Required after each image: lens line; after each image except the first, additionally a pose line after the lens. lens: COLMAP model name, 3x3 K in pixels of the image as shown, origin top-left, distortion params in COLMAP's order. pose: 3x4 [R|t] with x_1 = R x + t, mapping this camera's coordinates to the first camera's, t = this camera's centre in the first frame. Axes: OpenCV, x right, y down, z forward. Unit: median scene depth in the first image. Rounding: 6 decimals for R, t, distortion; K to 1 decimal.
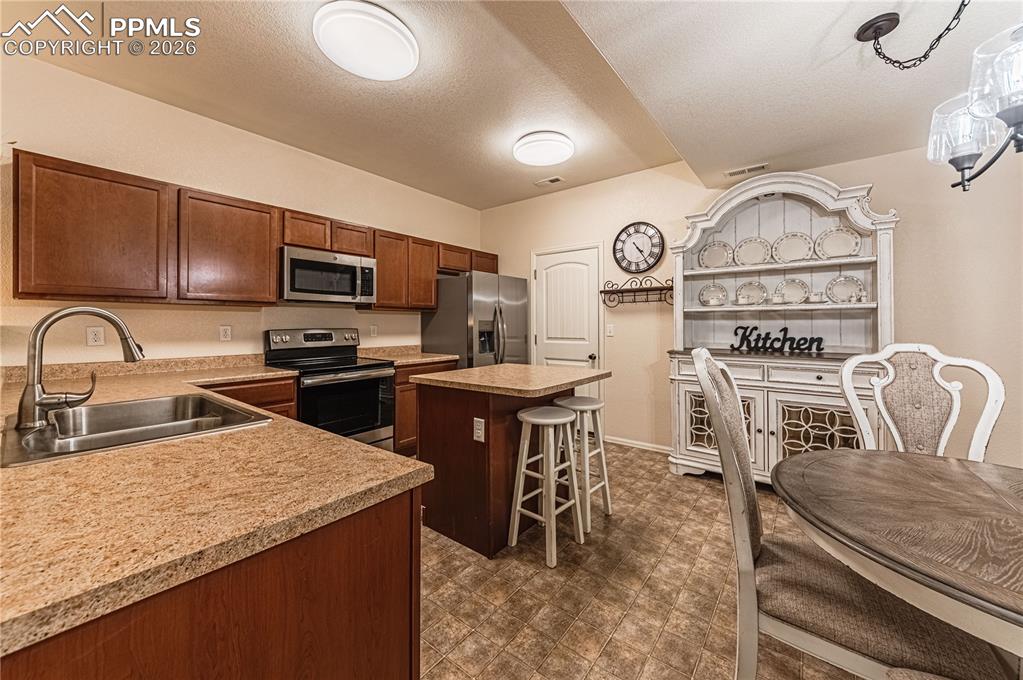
lens RADIAL K [[372.5, 0, 502.0], [0, 372.5, 323.4], [0, 0, 1]] dist [-0.011186, 0.001014]
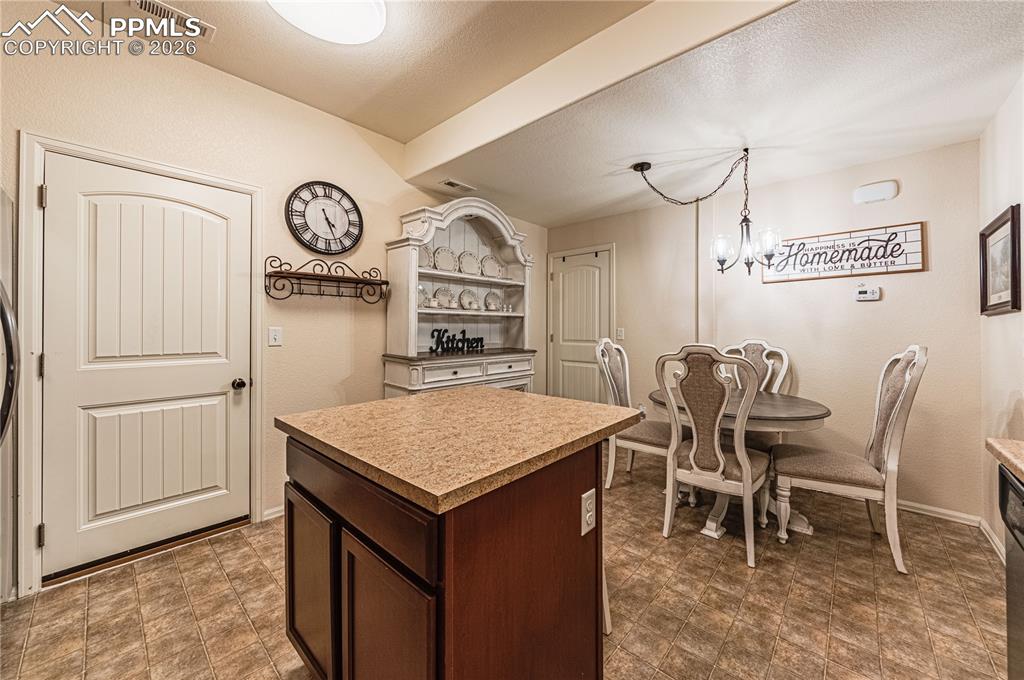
lens RADIAL K [[372.9, 0, 554.9], [0, 372.9, 321.5], [0, 0, 1]] dist [-0.011186, 0.001014]
pose [[0.016731, 0.019602, 0.999668, -0.391944], [-0.003772, 0.999802, -0.019541, 0.005892], [-0.999853, -0.003443, 0.016802, 0.646585]]
